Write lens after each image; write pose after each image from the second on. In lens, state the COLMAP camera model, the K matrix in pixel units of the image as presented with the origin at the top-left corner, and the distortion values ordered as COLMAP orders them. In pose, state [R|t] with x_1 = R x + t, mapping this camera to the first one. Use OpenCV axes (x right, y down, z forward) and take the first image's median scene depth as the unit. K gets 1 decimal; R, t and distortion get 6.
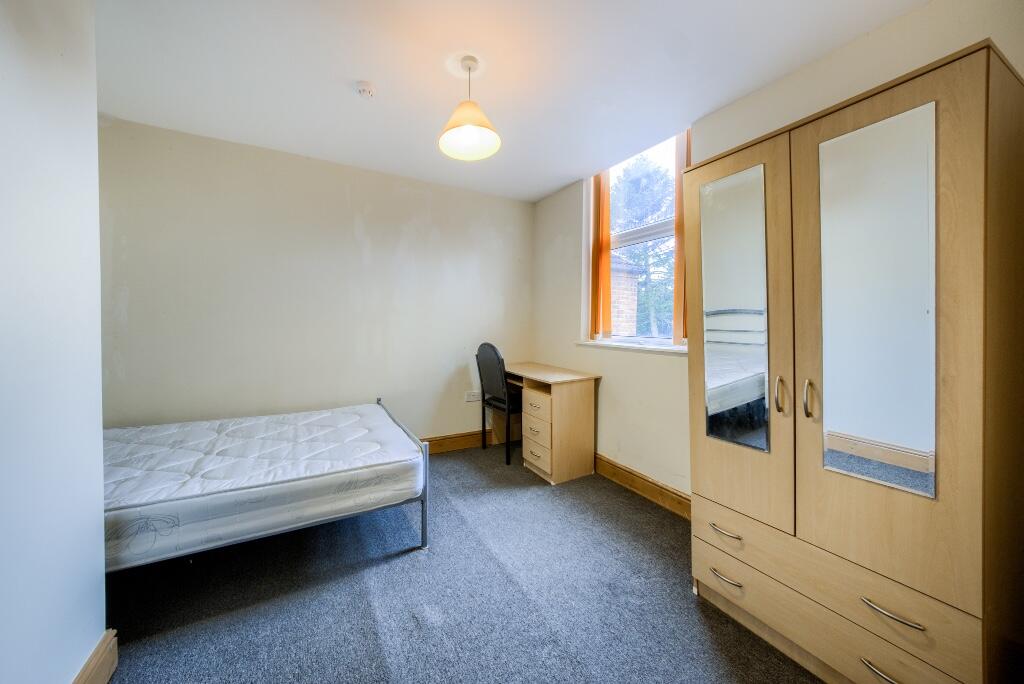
lens RADIAL K [[351.2, 0, 508.0], [0, 351.2, 335.4], [0, 0, 1]] dist [-0.015081, 0.000894]
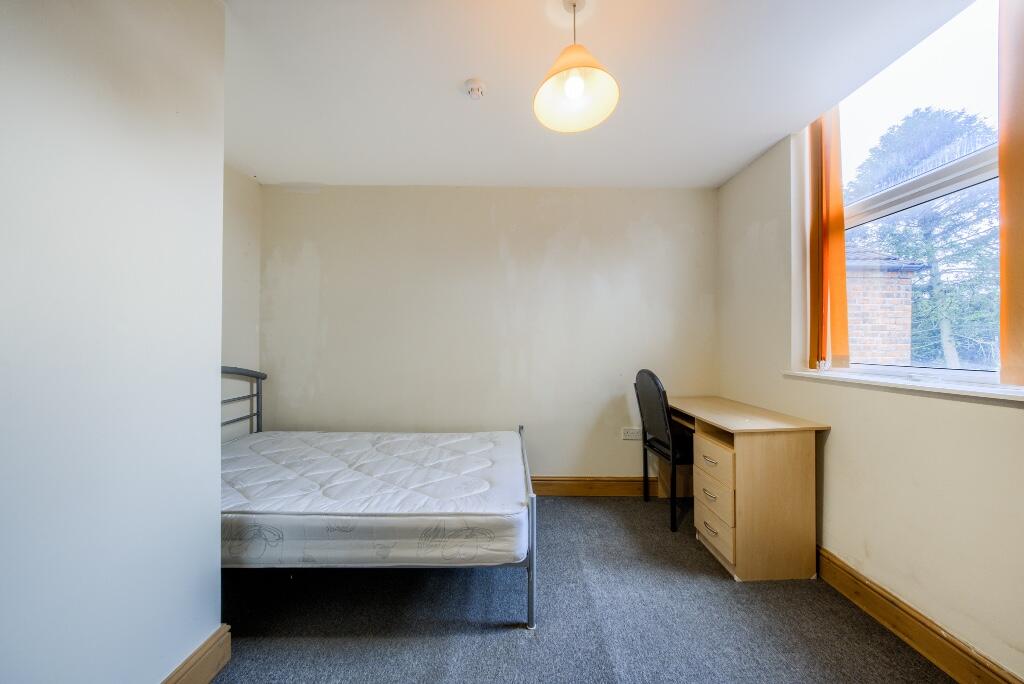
lens RADIAL K [[351.2, 0, 516.3], [0, 351.2, 345.4], [0, 0, 1]] dist [-0.015081, 0.000894]
pose [[0.874893, -0.005432, -0.484287, 0.081548], [-0.012361, 0.999361, -0.033540, -0.004245], [0.484159, 0.035330, 0.874266, 0.186231]]
